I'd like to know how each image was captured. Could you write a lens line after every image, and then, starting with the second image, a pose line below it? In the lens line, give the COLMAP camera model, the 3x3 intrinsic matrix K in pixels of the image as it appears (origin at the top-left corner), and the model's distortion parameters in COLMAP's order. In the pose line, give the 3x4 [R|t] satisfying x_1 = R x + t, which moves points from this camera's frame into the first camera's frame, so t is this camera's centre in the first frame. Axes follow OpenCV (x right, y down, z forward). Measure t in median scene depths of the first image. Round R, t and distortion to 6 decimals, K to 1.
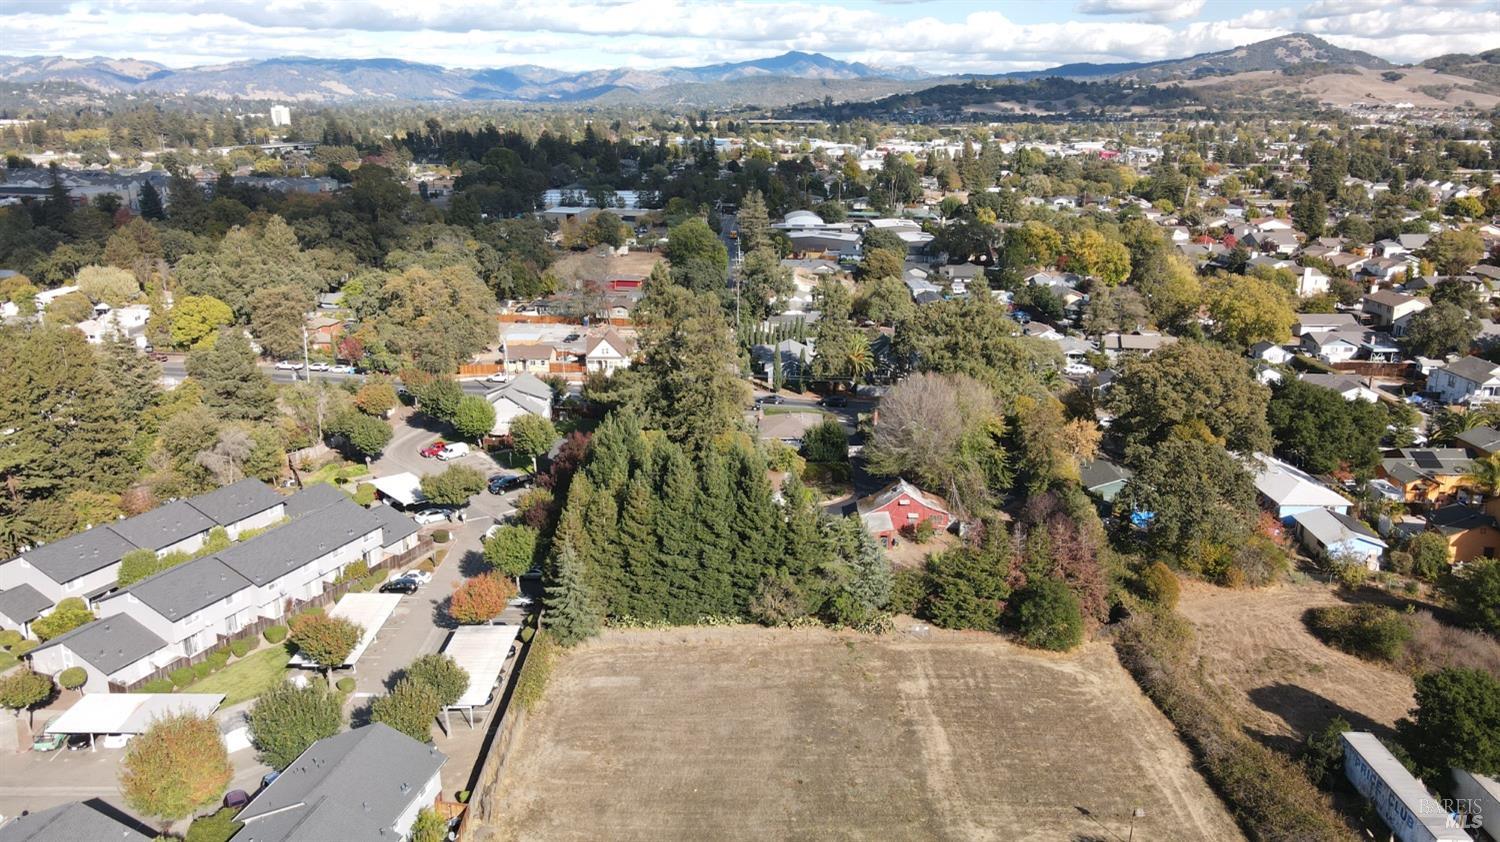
lens RADIAL K [[1104.2, 0, 752.6], [0, 1104.2, 416.9], [0, 0, 1]] dist [0.000354, 0.026194]
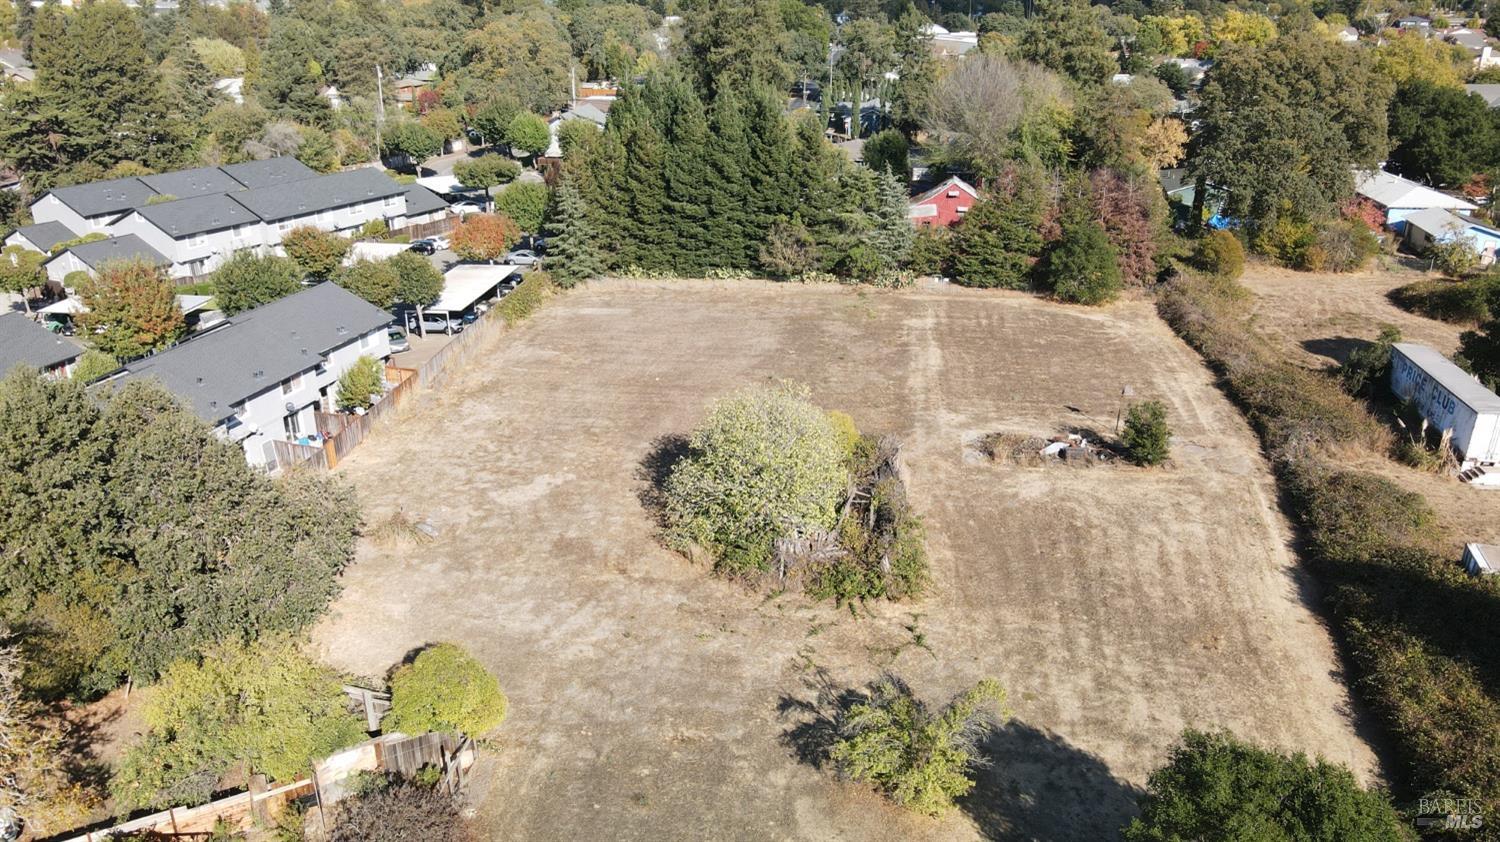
lens RADIAL K [[1104.2, 0, 752.6], [0, 1104.2, 418.7], [0, 0, 1]] dist [0.000354, 0.026194]
pose [[0.991601, 0.044138, -0.121573, 0.111053], [-0.030504, 0.993261, 0.111812, 0.202264], [0.125689, -0.107164, 0.986265, 0.059451]]
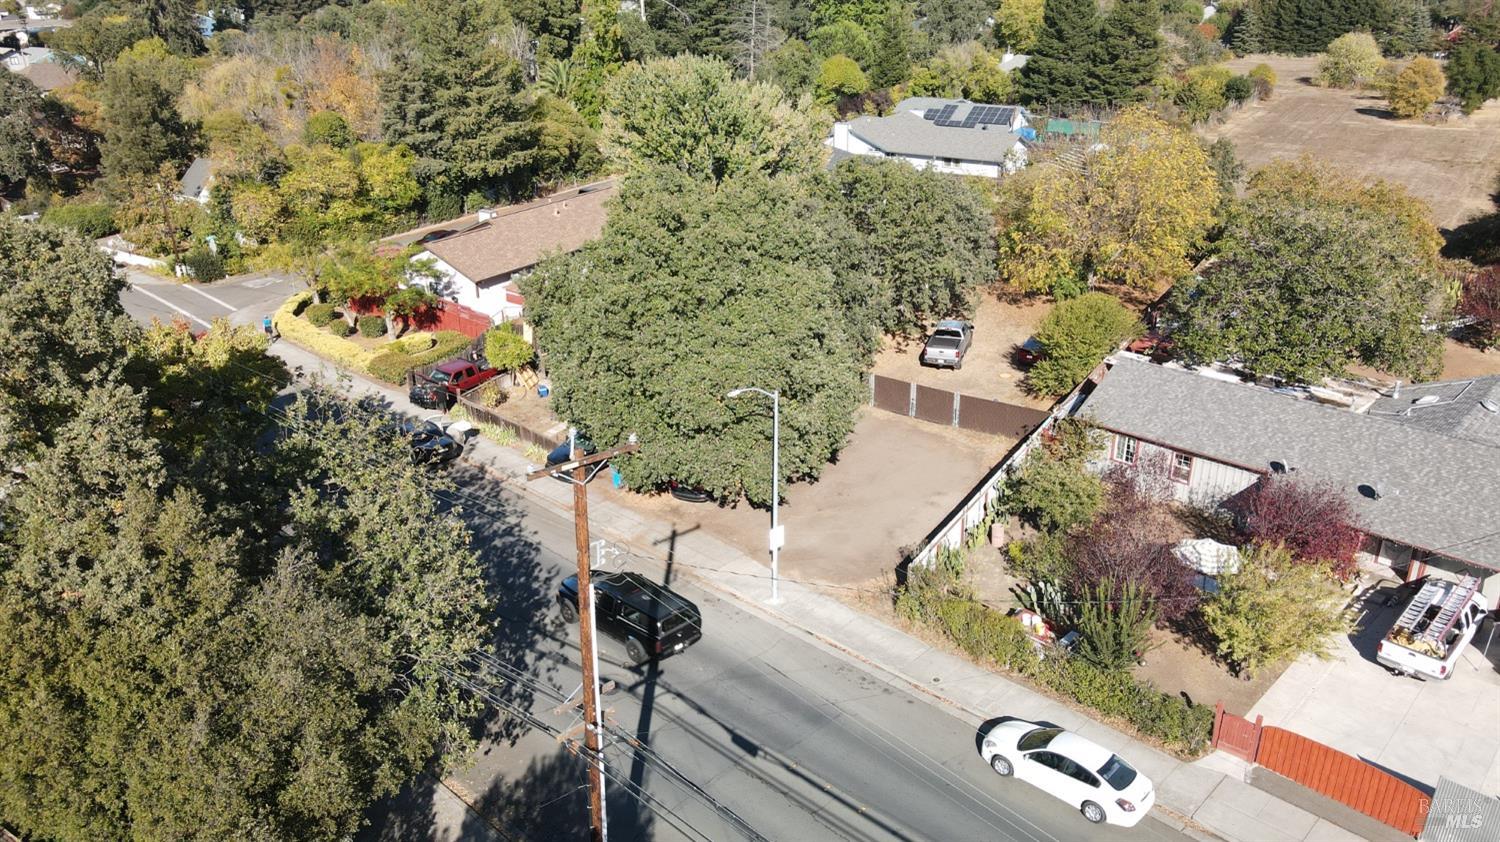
lens RADIAL K [[1104.2, 0, 750.8], [0, 1104.2, 417.1], [0, 0, 1]] dist [0.000354, 0.026194]
pose [[0.843363, 0.200917, -0.498369, 0.224318], [-0.137667, 0.977301, 0.161032, 0.641002], [0.519410, -0.067200, 0.851879, -1.261058]]
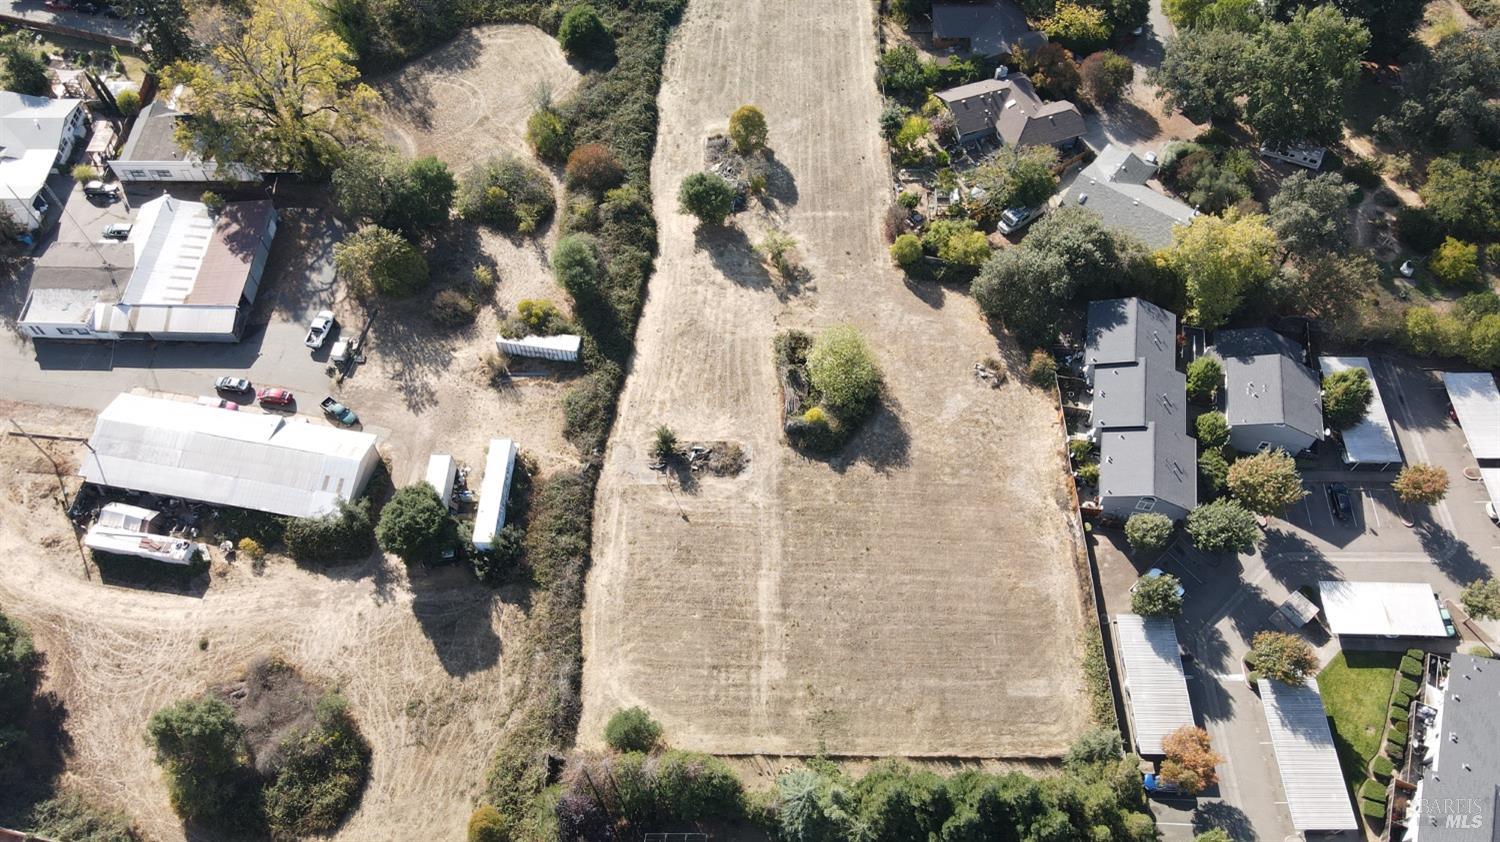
lens RADIAL K [[1104.2, 0, 751.3], [0, 1104.2, 412.6], [0, 0, 1]] dist [0.000354, 0.026194]
pose [[-0.999959, -0.002091, 0.008851, 0.142762], [0.007884, 0.285936, 0.958216, -0.872171], [-0.004535, 0.958247, -0.285907, 0.964917]]
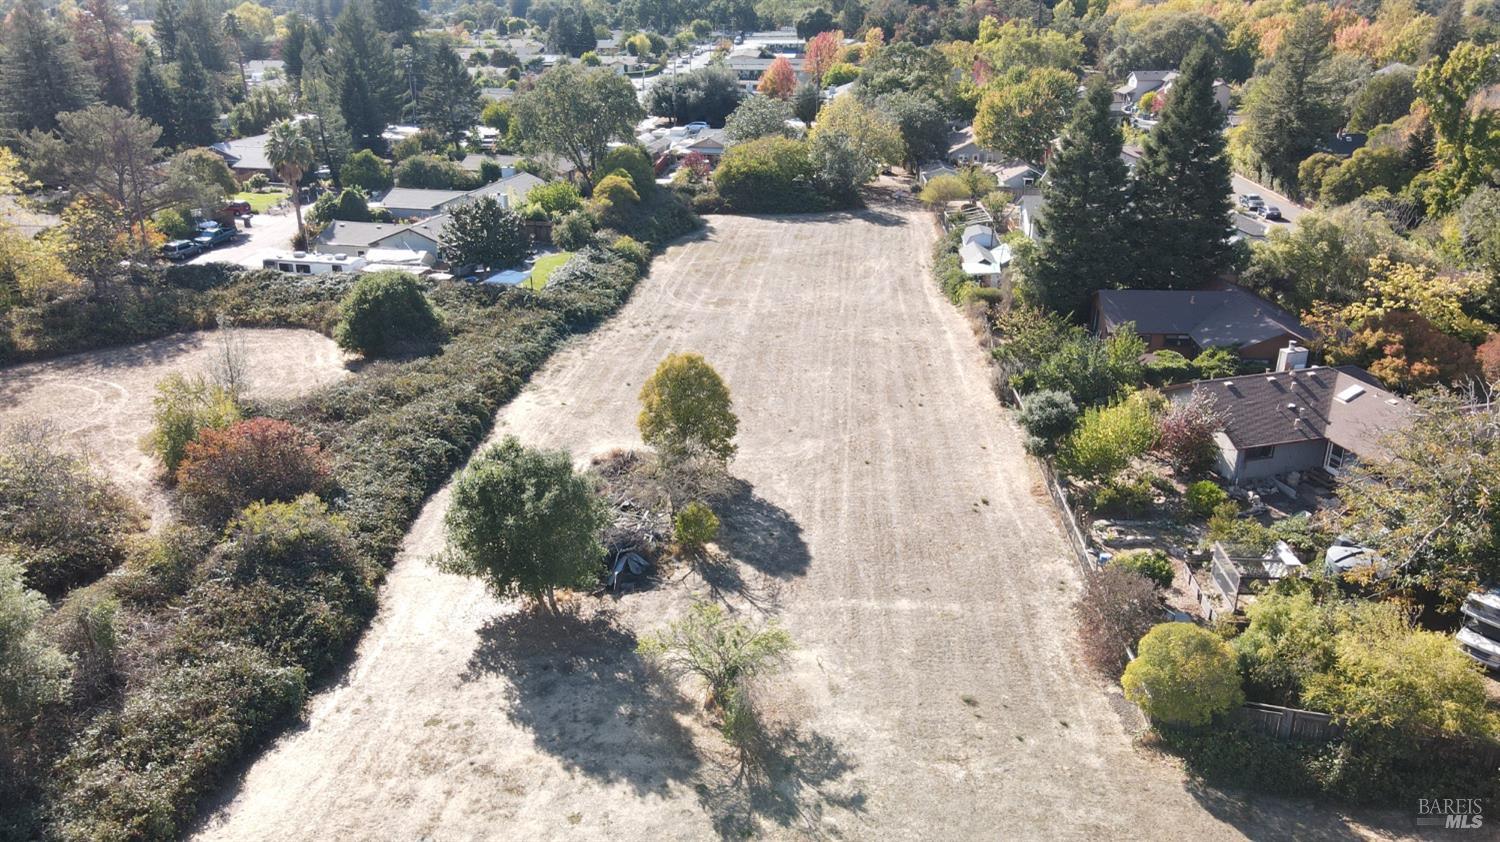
lens RADIAL K [[1104.2, 0, 752.9], [0, 1104.2, 420.8], [0, 0, 1]] dist [0.000354, 0.026194]
pose [[-0.997918, -0.016292, 0.062407, 0.092040], [0.025717, 0.786833, 0.616630, 0.039238], [-0.059150, 0.616951, -0.784776, 0.646865]]
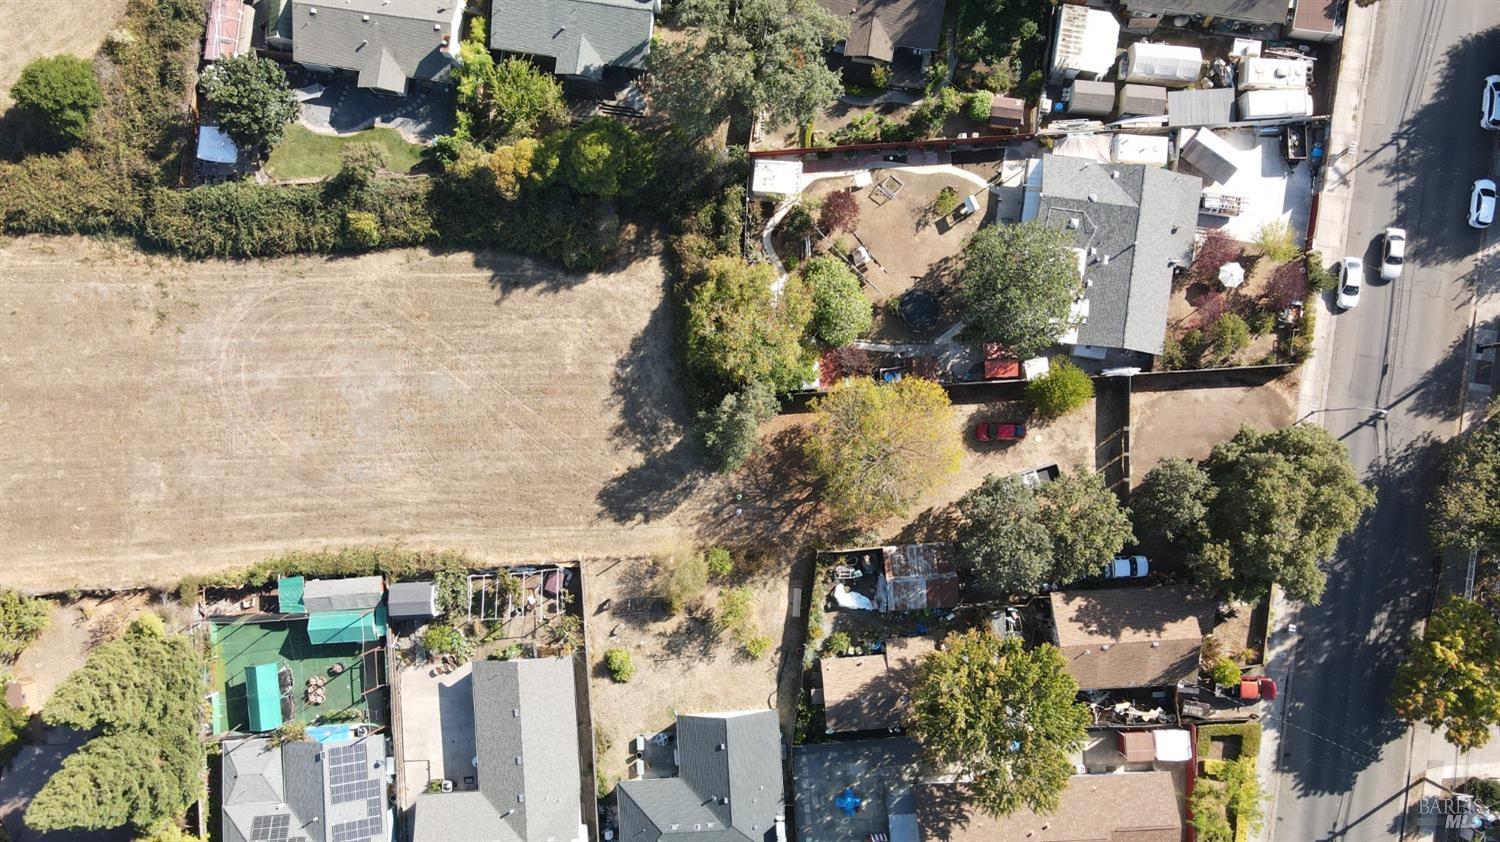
lens RADIAL K [[1104.2, 0, 749.9], [0, 1104.2, 422.1], [0, 0, 1]] dist [0.000354, 0.026194]
pose [[-0.059162, -0.997495, 0.038765, 0.049312], [0.304007, 0.018984, 0.952481, -0.254219], [-0.950831, 0.068135, 0.302122, -0.788084]]
